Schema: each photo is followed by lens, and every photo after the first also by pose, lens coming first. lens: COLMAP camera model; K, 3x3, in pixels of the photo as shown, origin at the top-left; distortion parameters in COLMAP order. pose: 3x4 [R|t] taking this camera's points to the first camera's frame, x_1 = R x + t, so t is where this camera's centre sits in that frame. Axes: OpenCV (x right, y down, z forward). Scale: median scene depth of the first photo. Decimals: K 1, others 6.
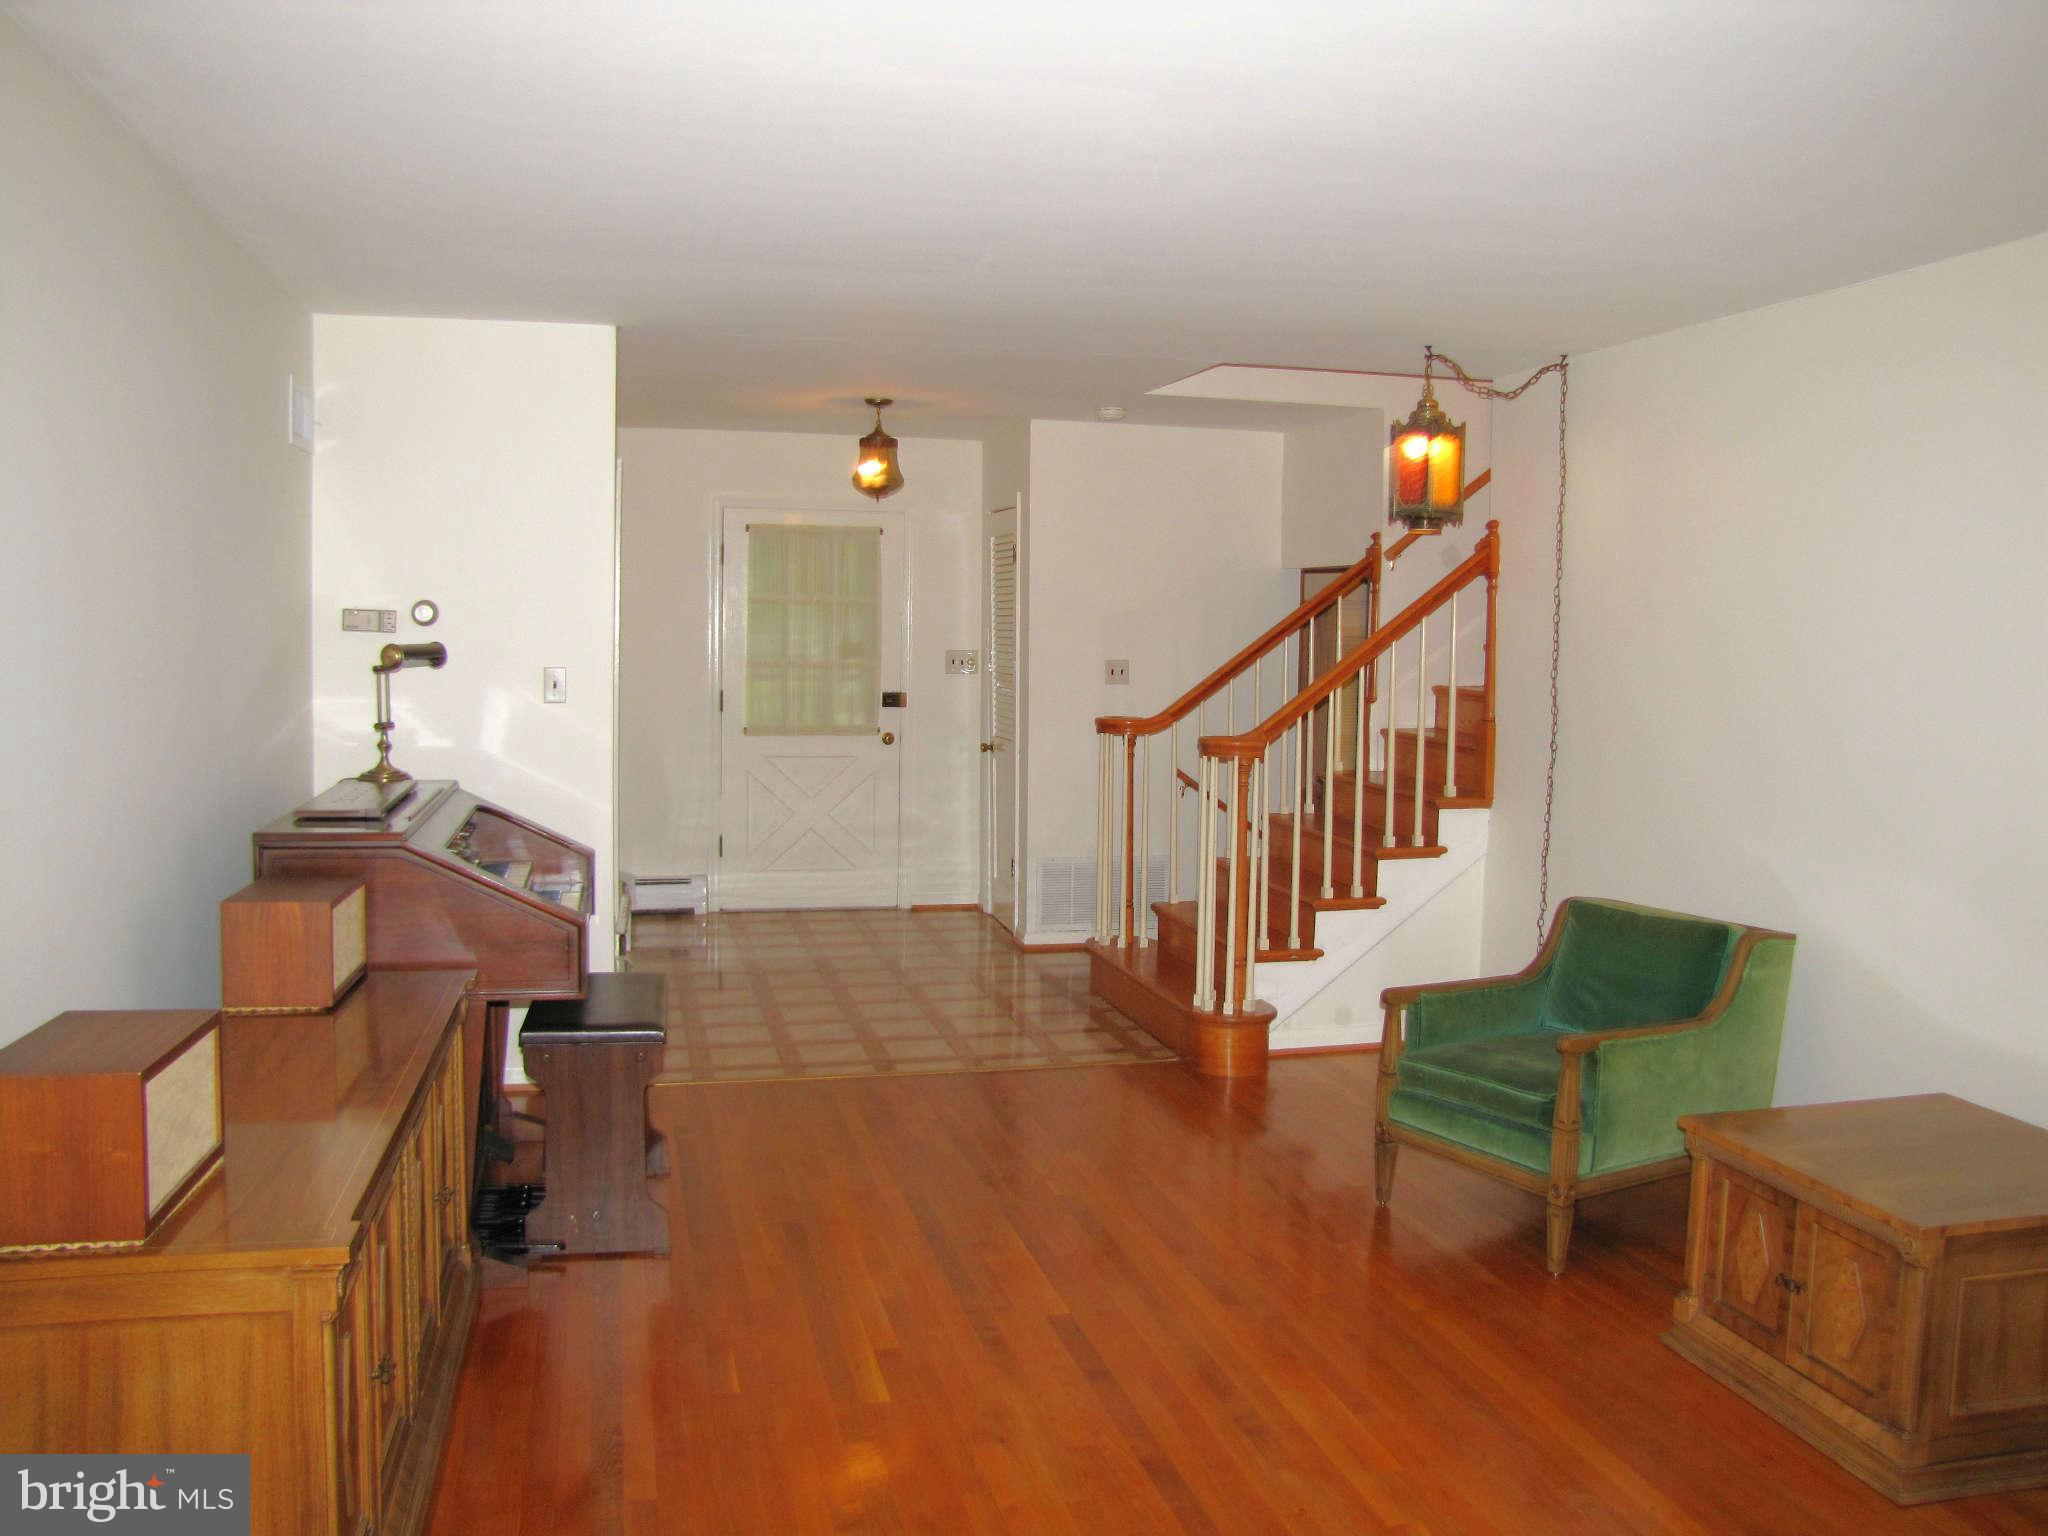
lens RADIAL K [[1693.5, 0, 1056.0], [0, 1693.5, 756.3], [0, 0, 1]] dist [-0.170703, 0.150142]
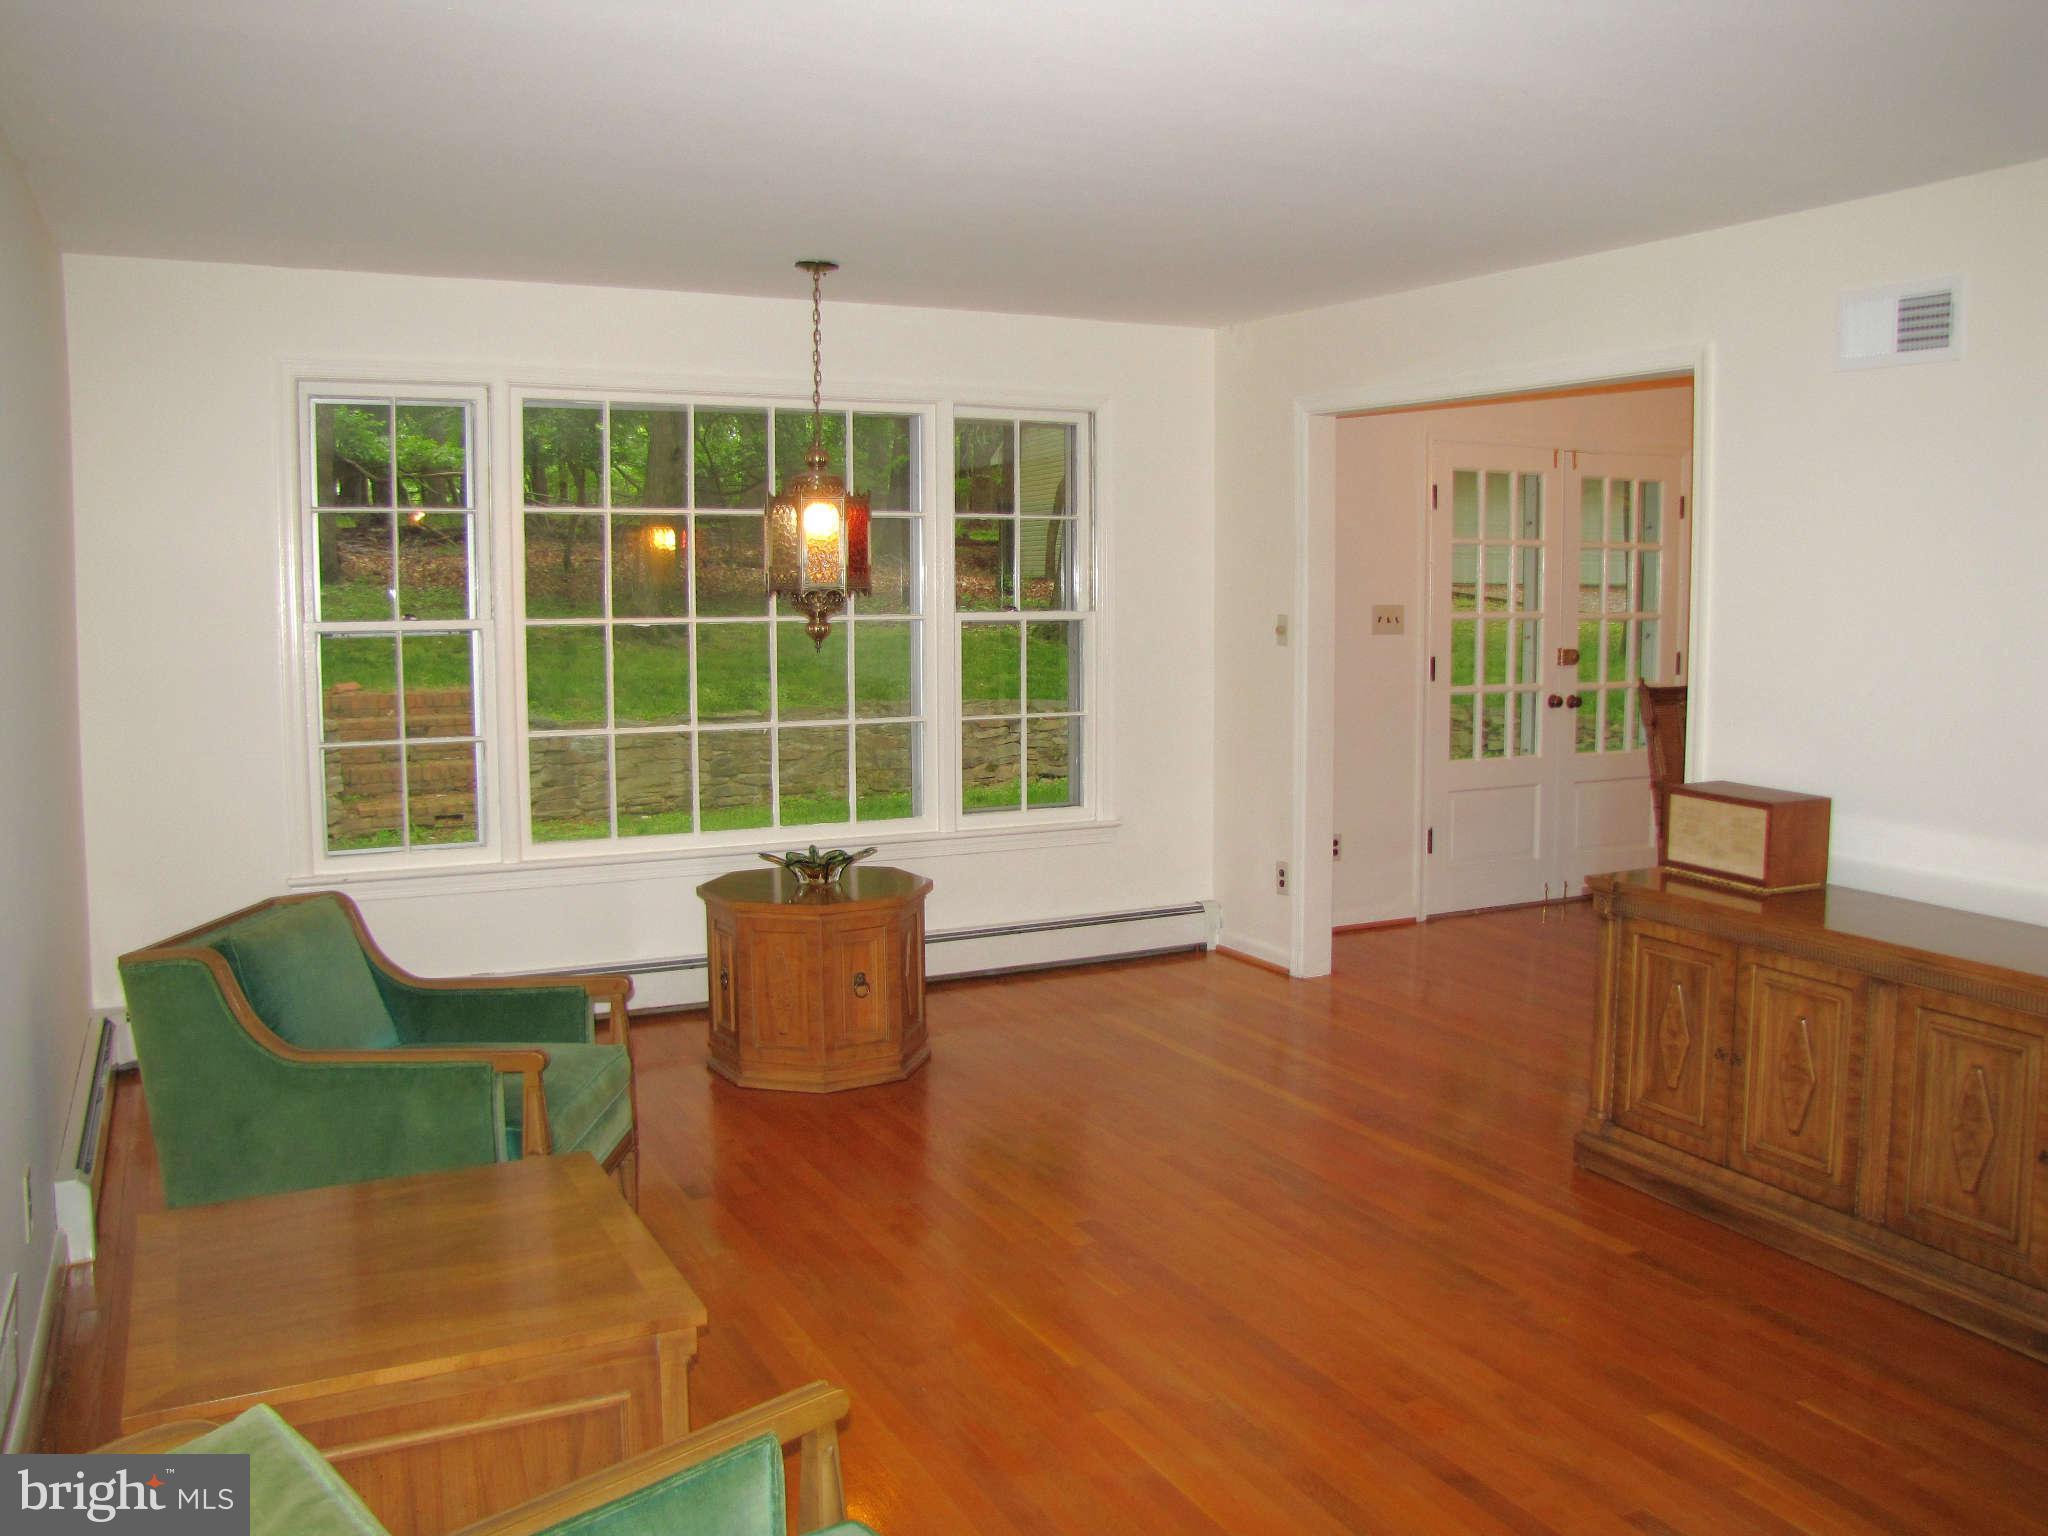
lens RADIAL K [[1693.5, 0, 1056.0], [0, 1693.5, 756.3], [0, 0, 1]] dist [-0.170703, 0.150142]
pose [[-0.970426, 0.006709, -0.241305, 0.229511], [-0.037659, 0.983168, 0.178783, -0.063623], [0.238443, 0.182583, -0.953839, 0.915001]]
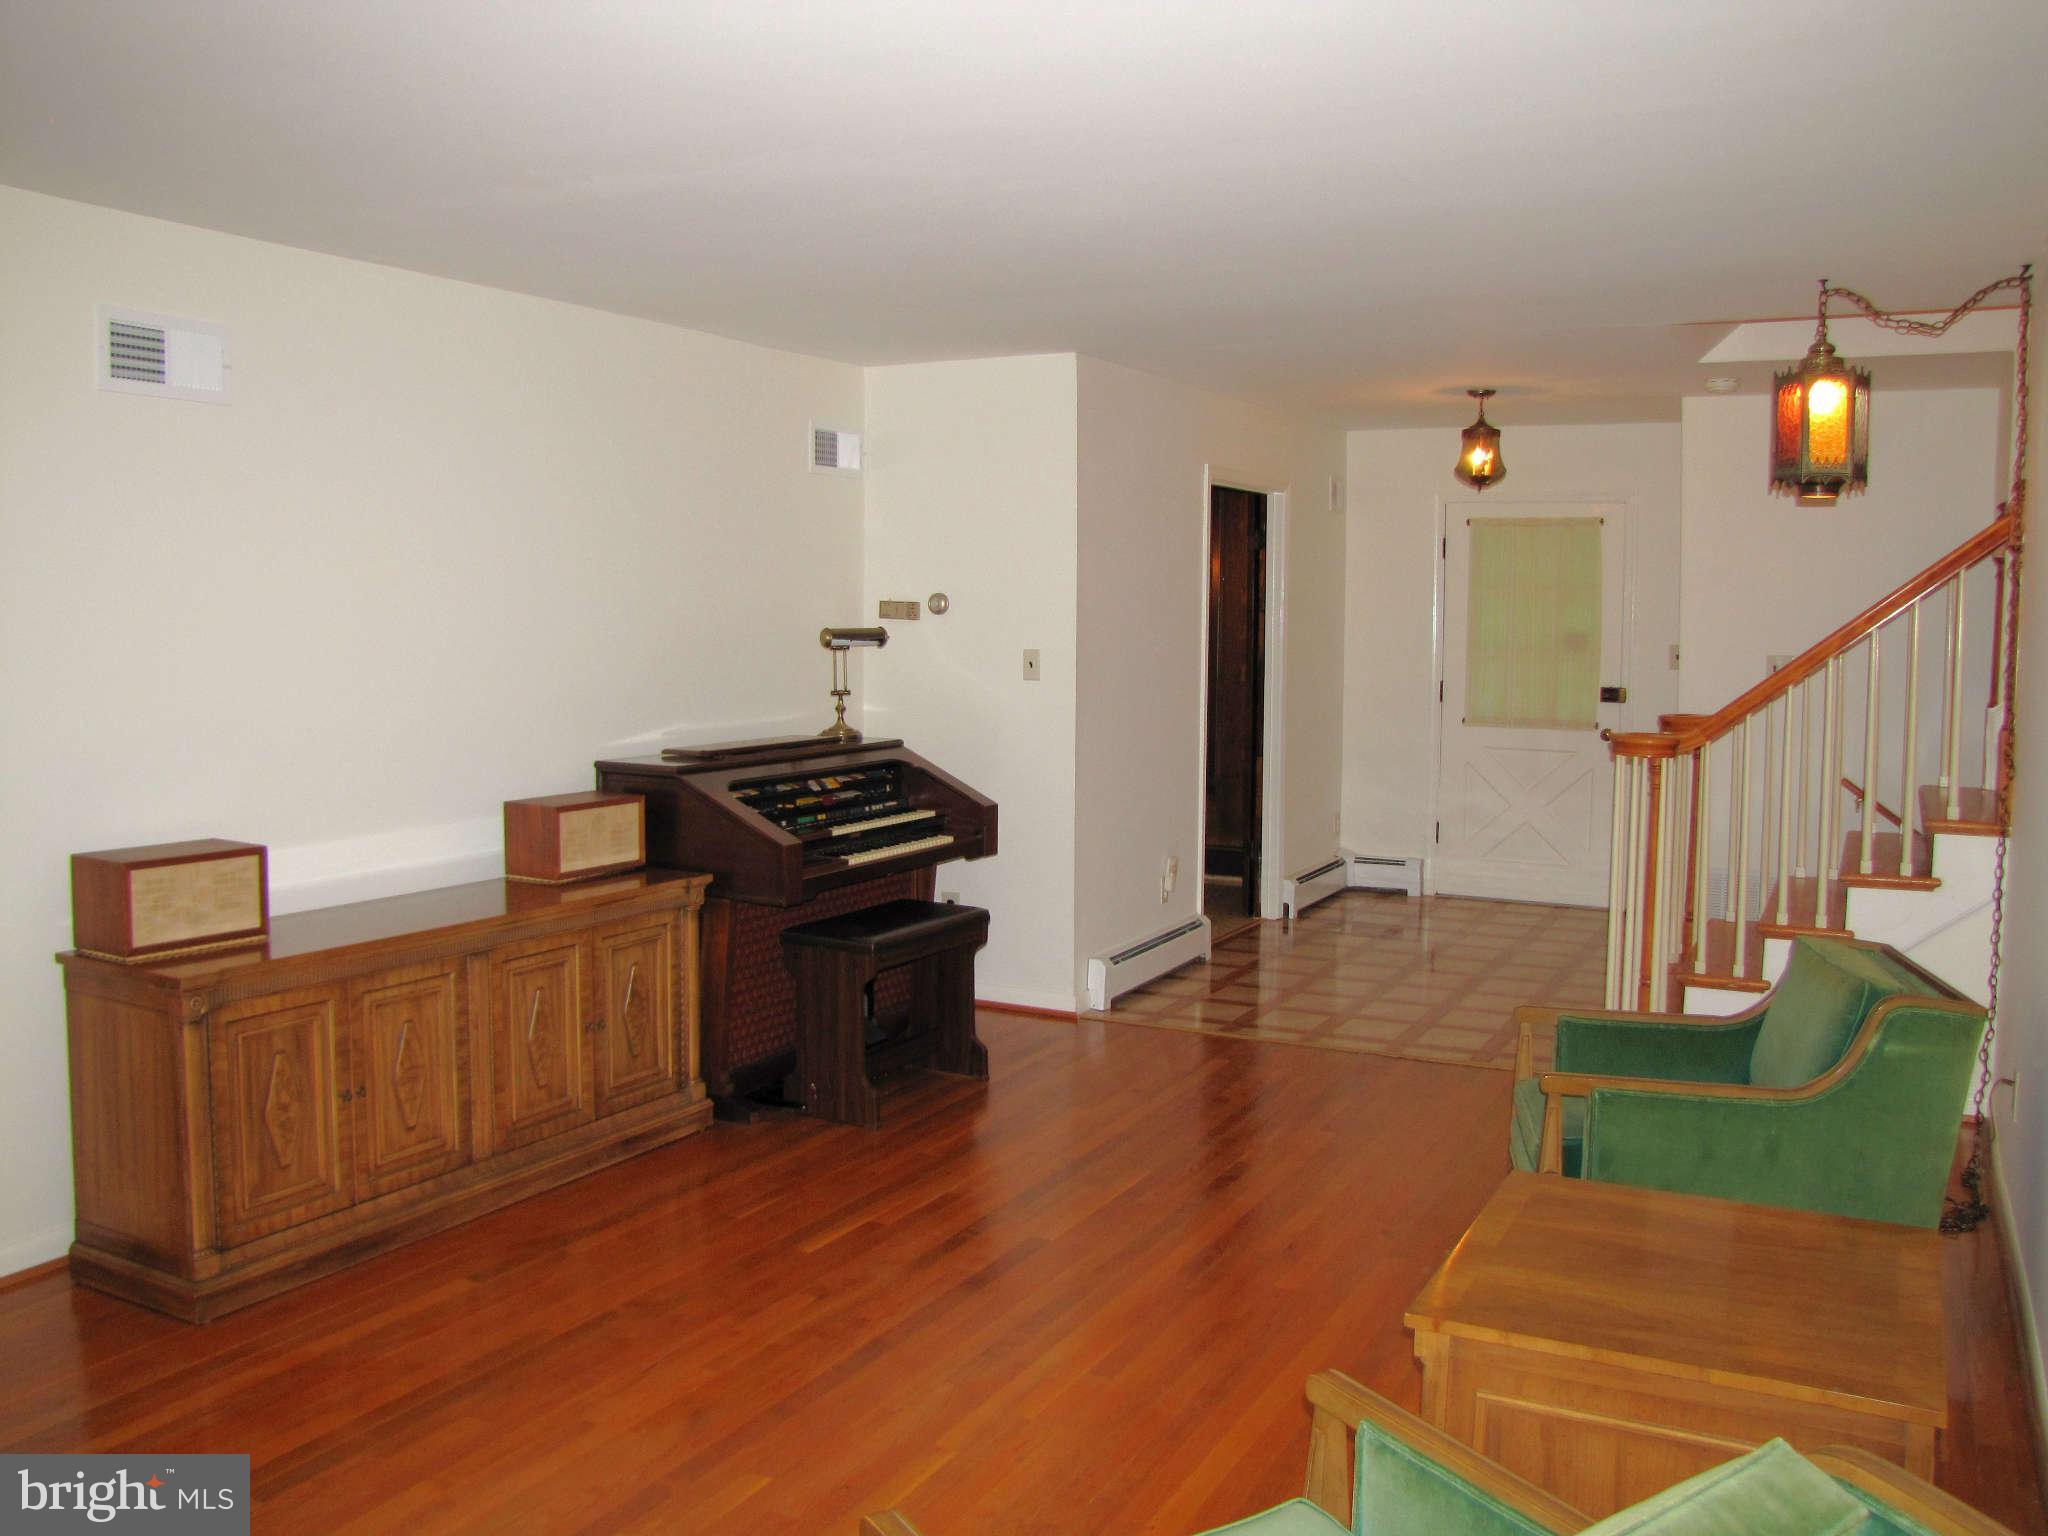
lens RADIAL K [[1693.5, 0, 1056.0], [0, 1693.5, 756.3], [0, 0, 1]] dist [-0.170703, 0.150142]
pose [[0.746082, 0.046929, -0.664199, 0.437218], [-0.046779, 0.998743, 0.018020, -0.000635], [0.664209, 0.017626, 0.747339, 0.109930]]
